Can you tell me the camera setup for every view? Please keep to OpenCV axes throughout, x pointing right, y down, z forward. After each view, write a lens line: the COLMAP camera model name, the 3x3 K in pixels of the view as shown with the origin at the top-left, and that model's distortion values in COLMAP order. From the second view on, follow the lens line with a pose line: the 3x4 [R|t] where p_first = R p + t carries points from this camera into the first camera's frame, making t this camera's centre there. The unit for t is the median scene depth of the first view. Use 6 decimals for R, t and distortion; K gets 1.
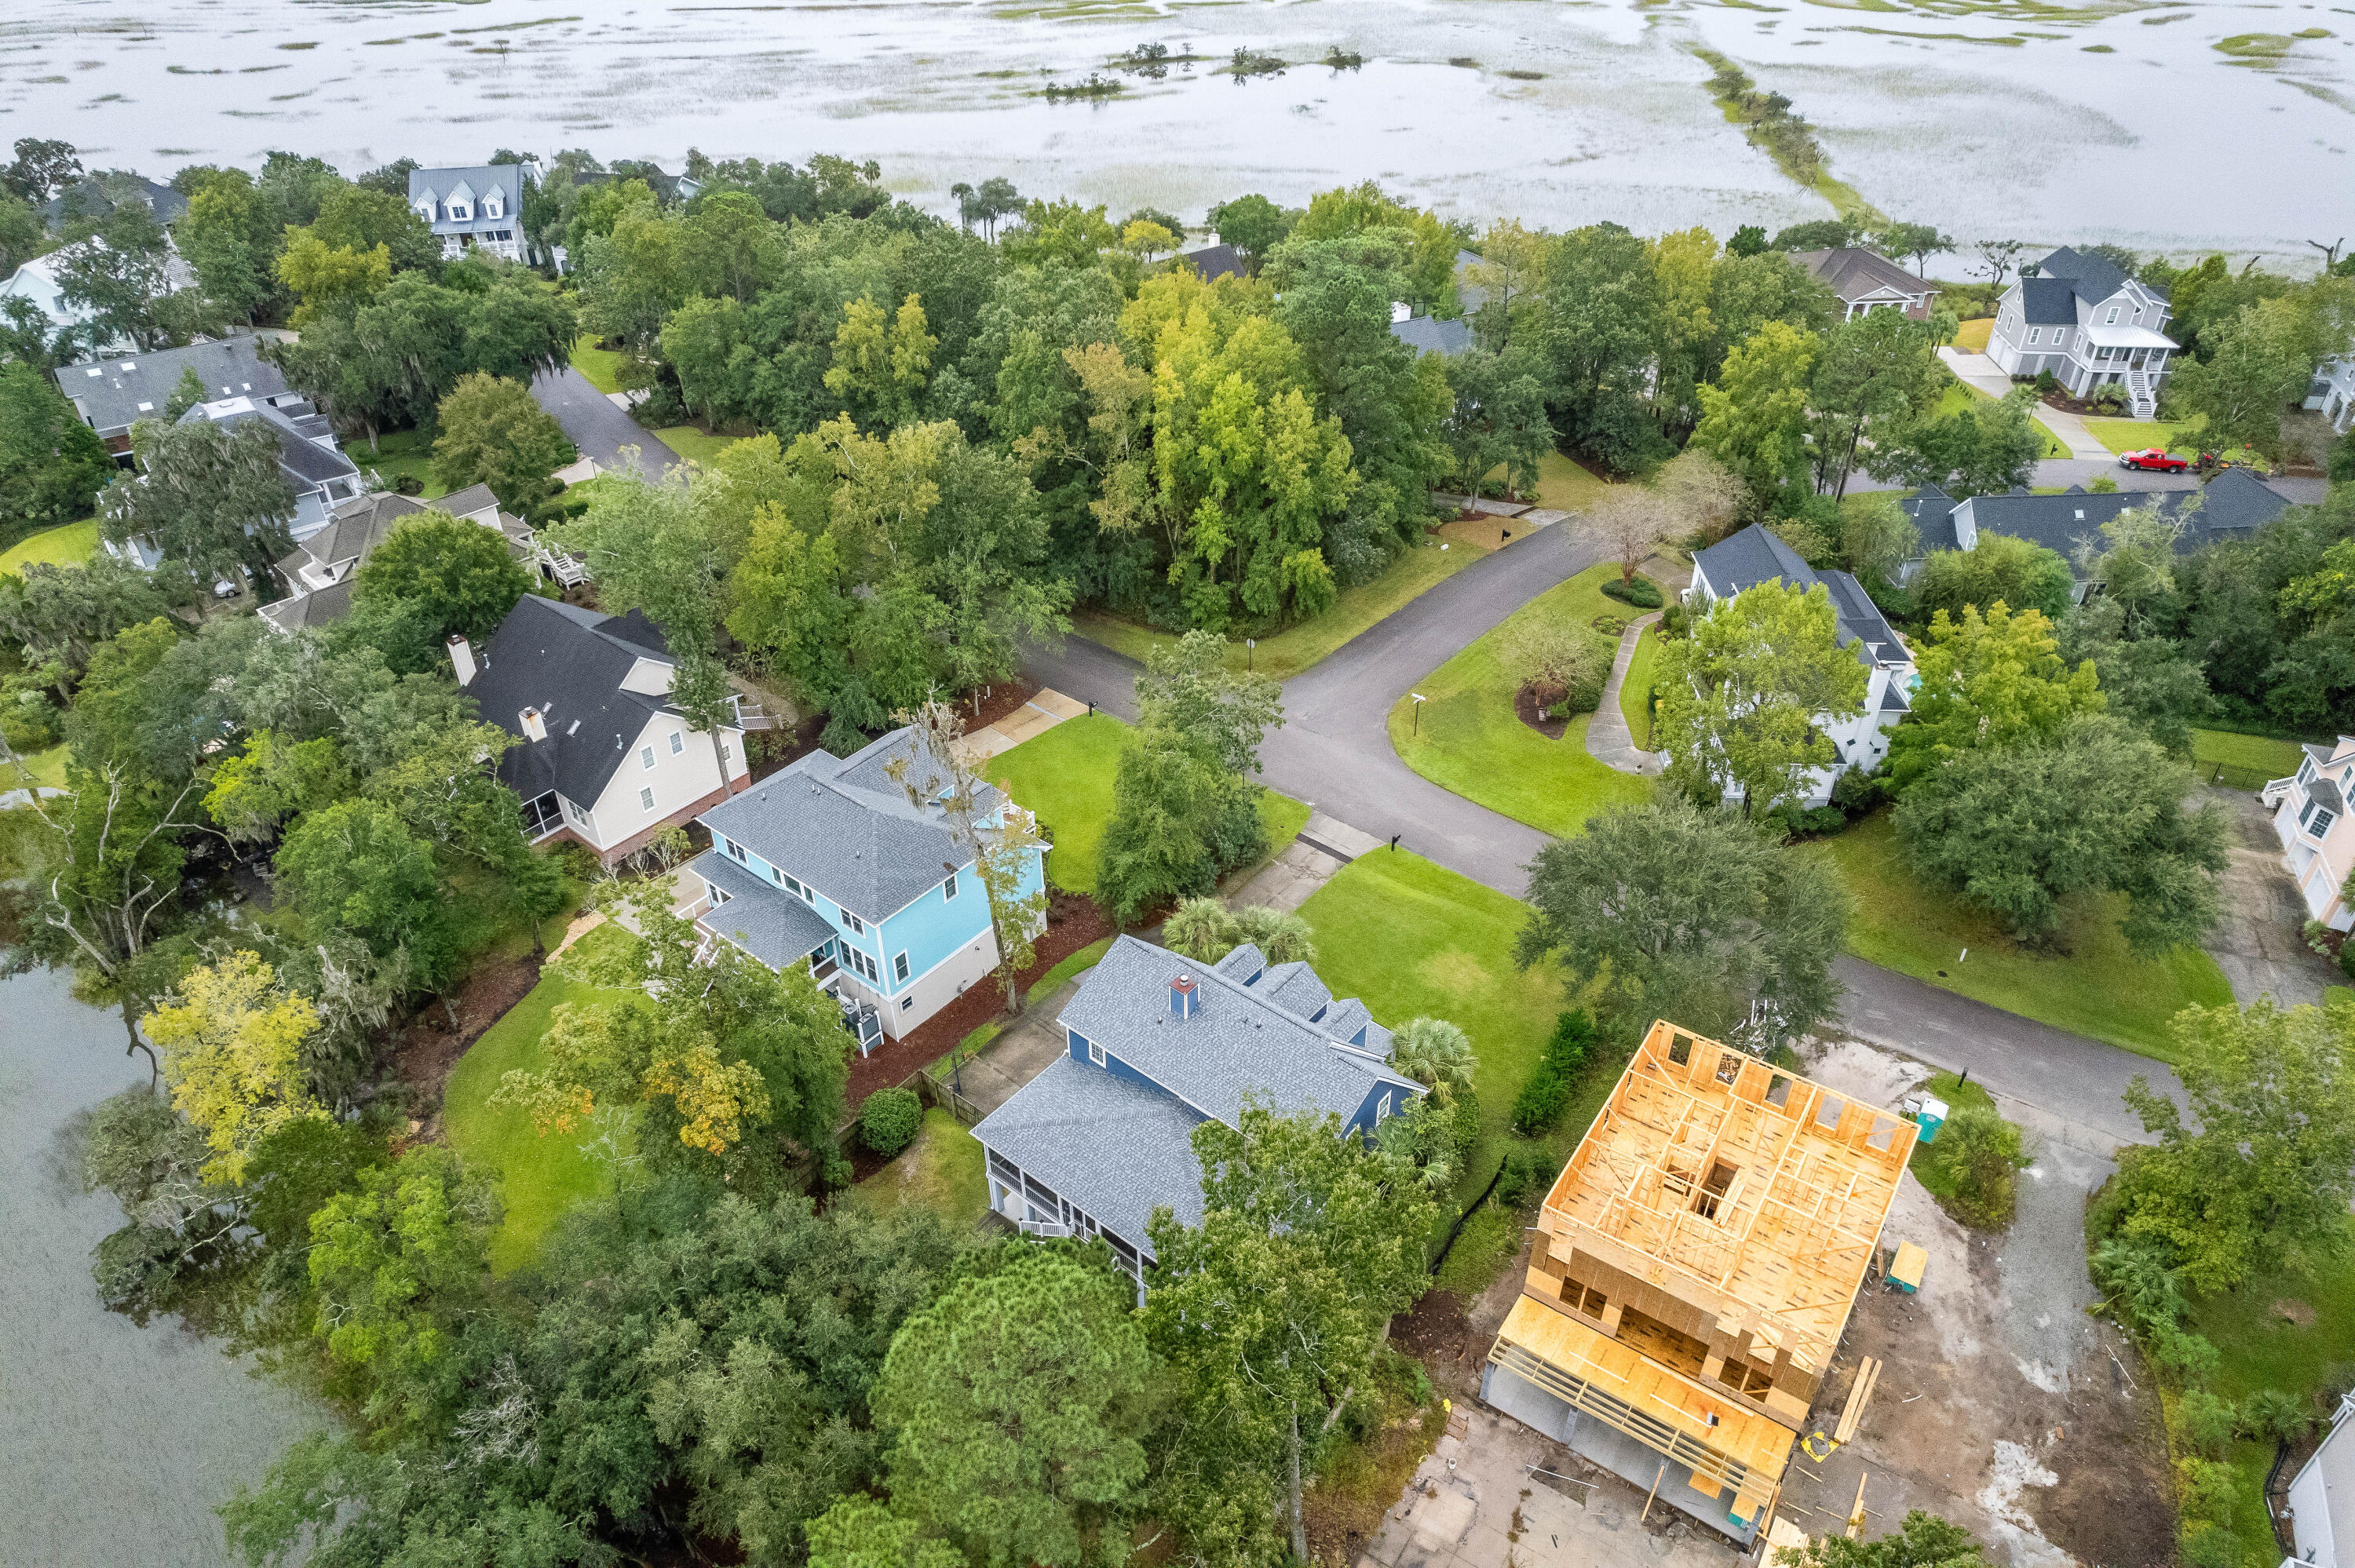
lens RADIAL K [[1485.0, 0, 1177.5], [0, 1485.0, 784.0], [0, 0, 1]] dist [-0.066959, 0.071643]
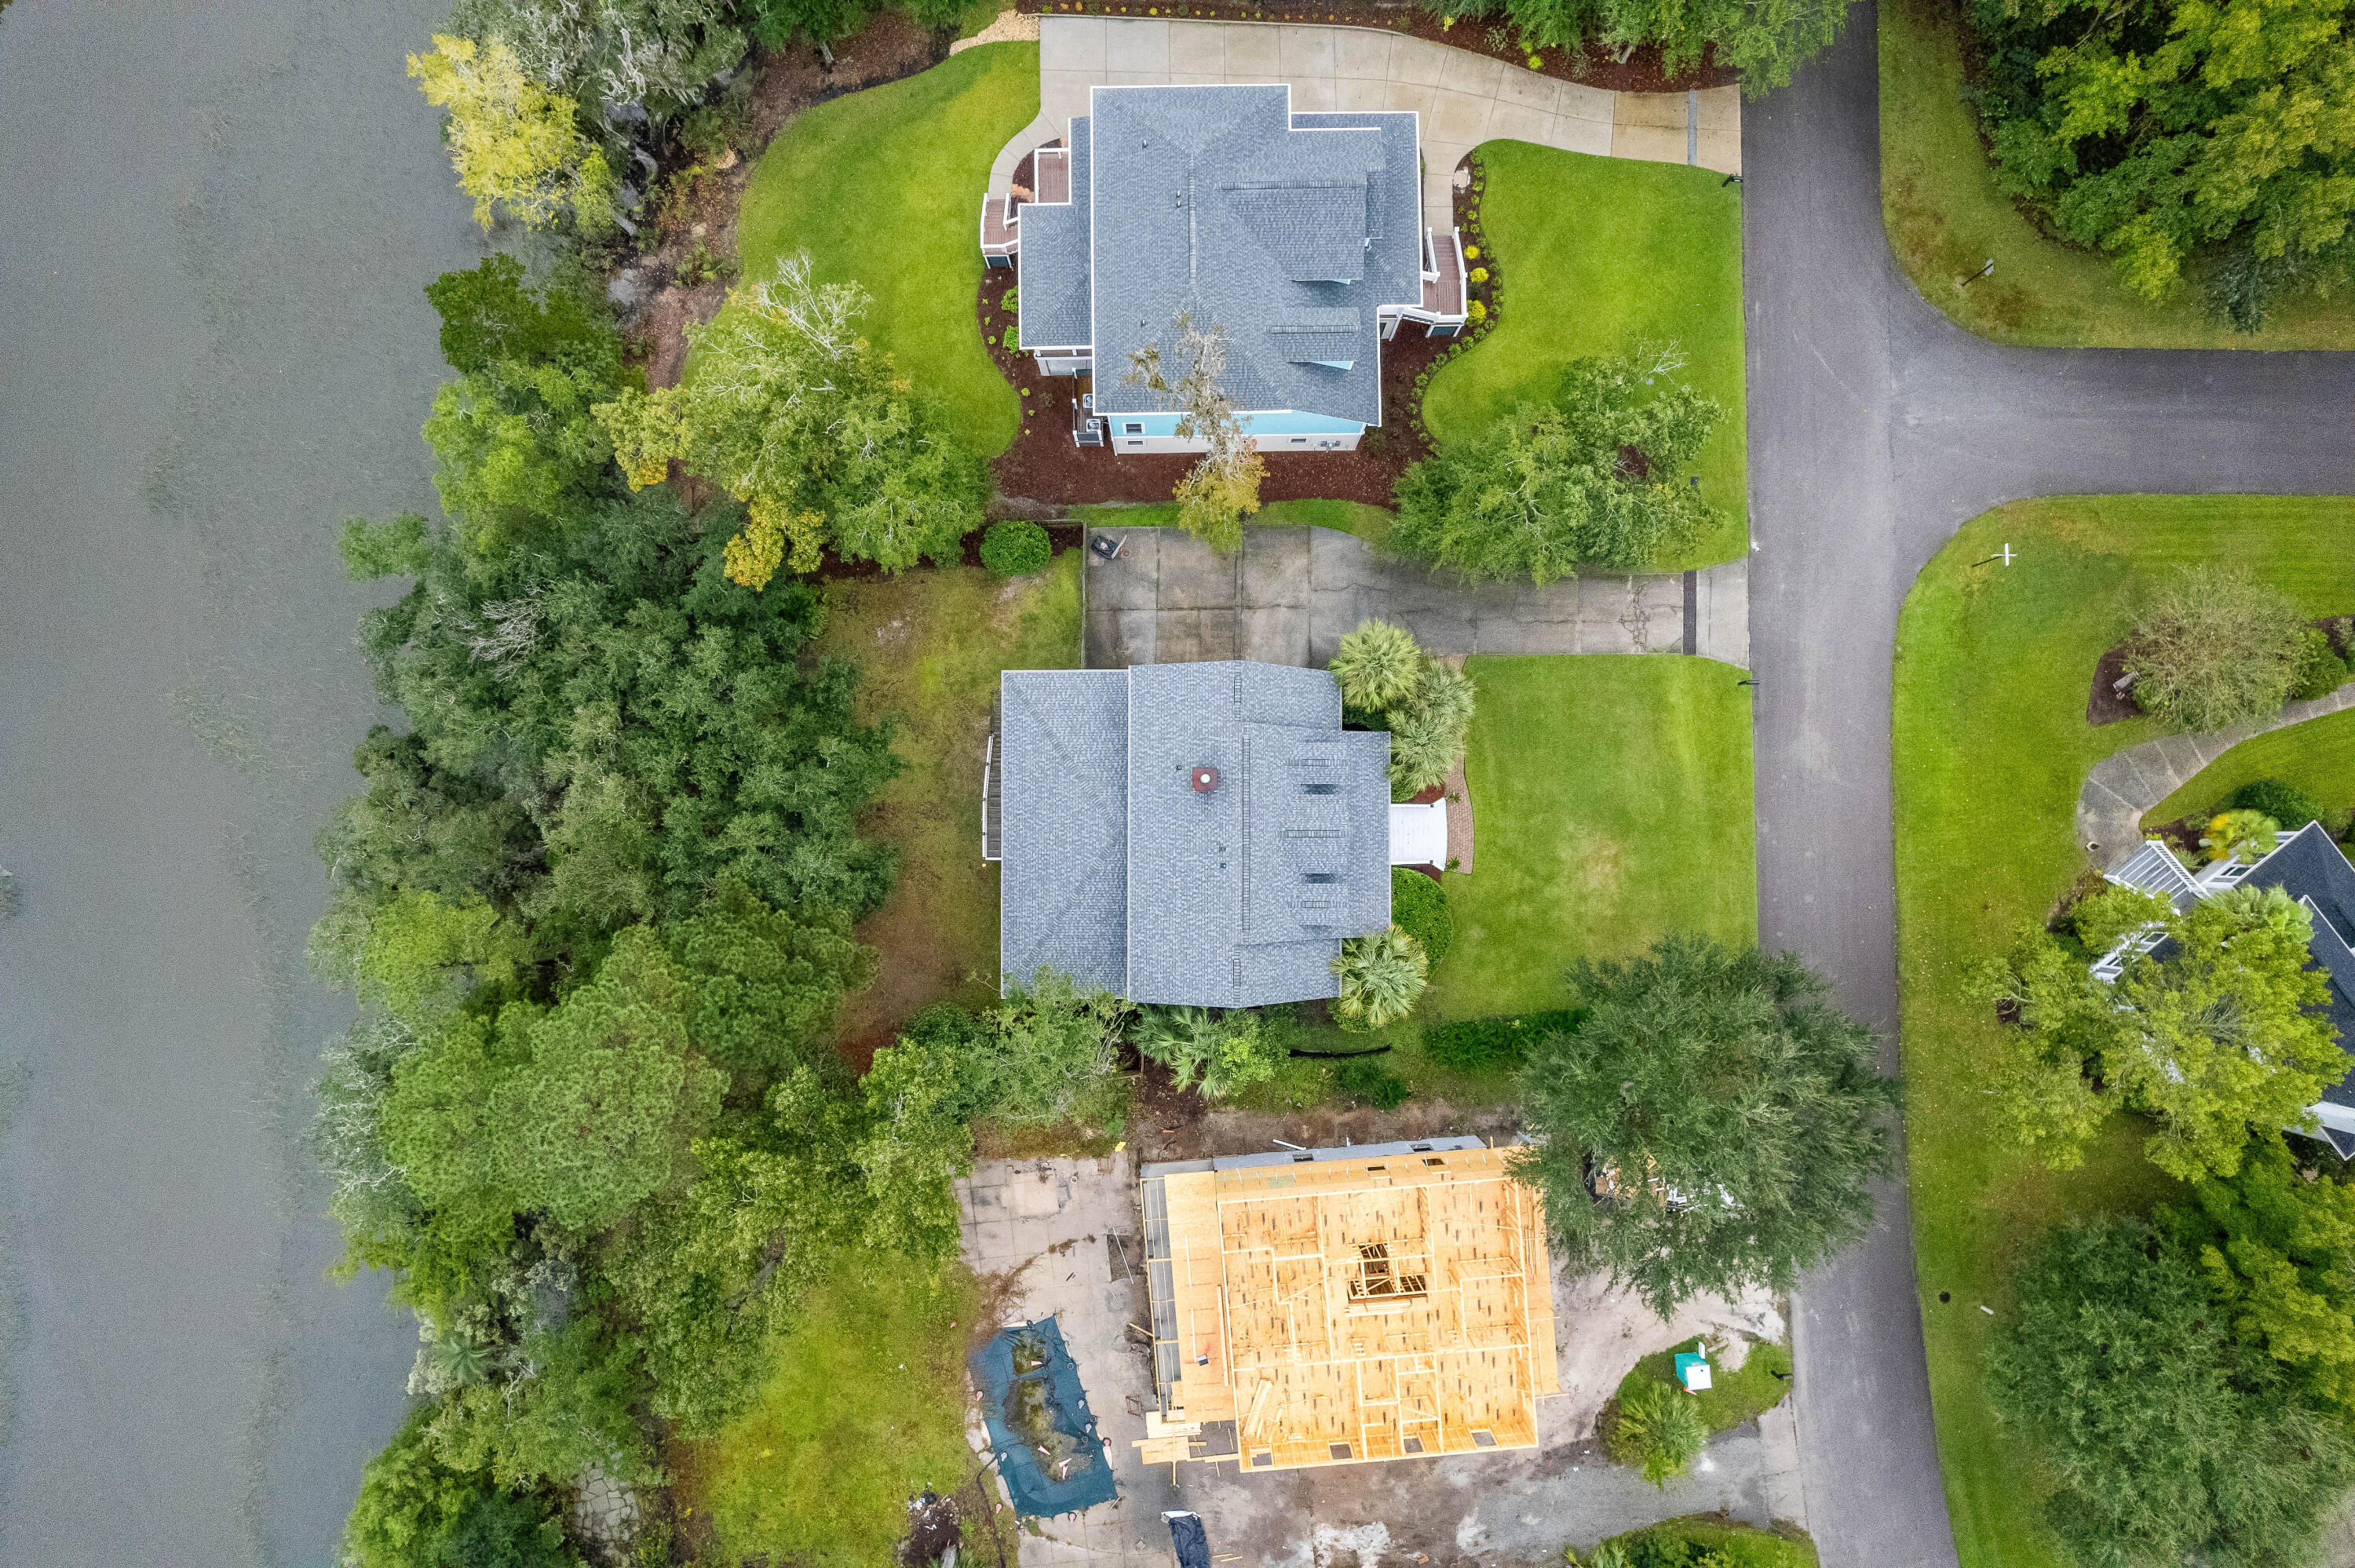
lens RADIAL K [[1485.0, 0, 1177.5], [0, 1485.0, 784.0], [0, 0, 1]] dist [-0.066959, 0.071643]
pose [[0.637974, 0.769948, -0.013039, 0.007306], [-0.456951, 0.392147, 0.798383, -0.651884], [0.619827, -0.503389, 0.602008, 0.474402]]
